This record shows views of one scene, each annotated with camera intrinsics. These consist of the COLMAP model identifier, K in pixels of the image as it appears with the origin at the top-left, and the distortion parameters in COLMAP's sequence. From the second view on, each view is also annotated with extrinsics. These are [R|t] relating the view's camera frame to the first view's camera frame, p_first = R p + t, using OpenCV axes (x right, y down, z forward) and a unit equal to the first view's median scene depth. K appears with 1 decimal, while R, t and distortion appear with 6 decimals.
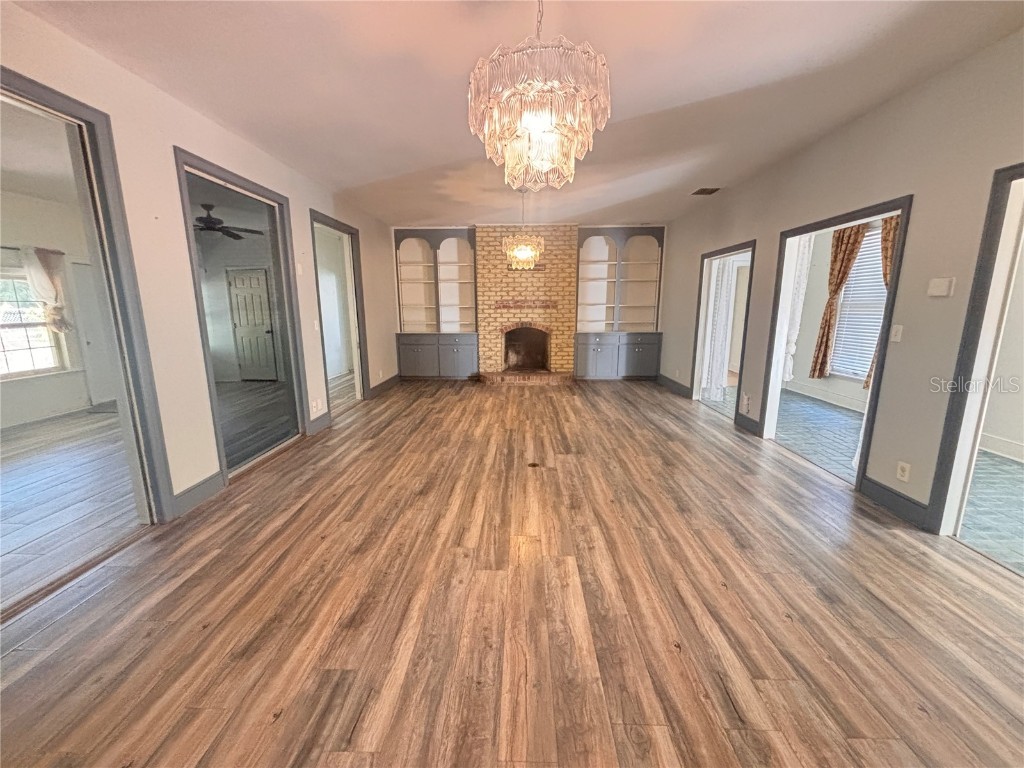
lens RADIAL K [[414.8, 0, 507.6], [0, 414.8, 386.9], [0, 0, 1]] dist [0.002209, -0.000361]
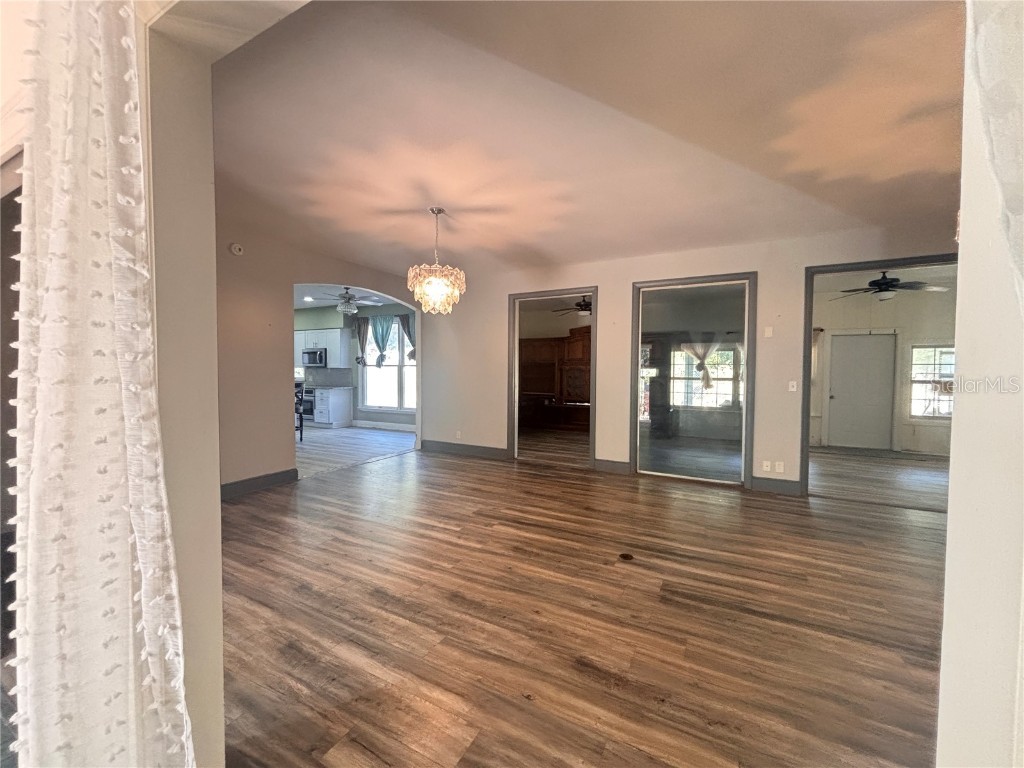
lens RADIAL K [[414.8, 0, 508.6], [0, 414.8, 379.2], [0, 0, 1]] dist [0.002209, -0.000361]
pose [[-0.450412, 0.021804, -0.892554, 0.545195], [-0.179115, 0.977171, 0.114259, -0.123708], [0.874669, 0.211334, -0.436224, 0.666874]]
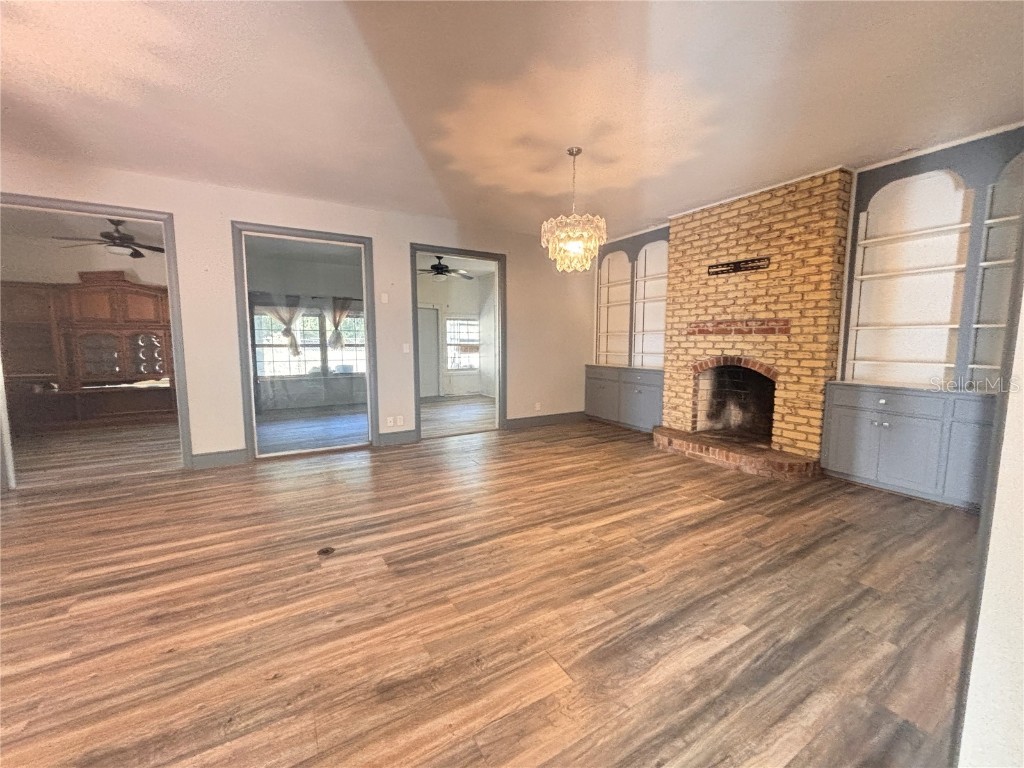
lens RADIAL K [[414.8, 0, 511.3], [0, 414.8, 381.6], [0, 0, 1]] dist [0.002209, -0.000361]
pose [[0.525756, 0.088355, -0.846034, 0.481396], [-0.166308, 0.986074, -0.000369, -0.084872], [0.834220, 0.140897, 0.533128, 0.524897]]
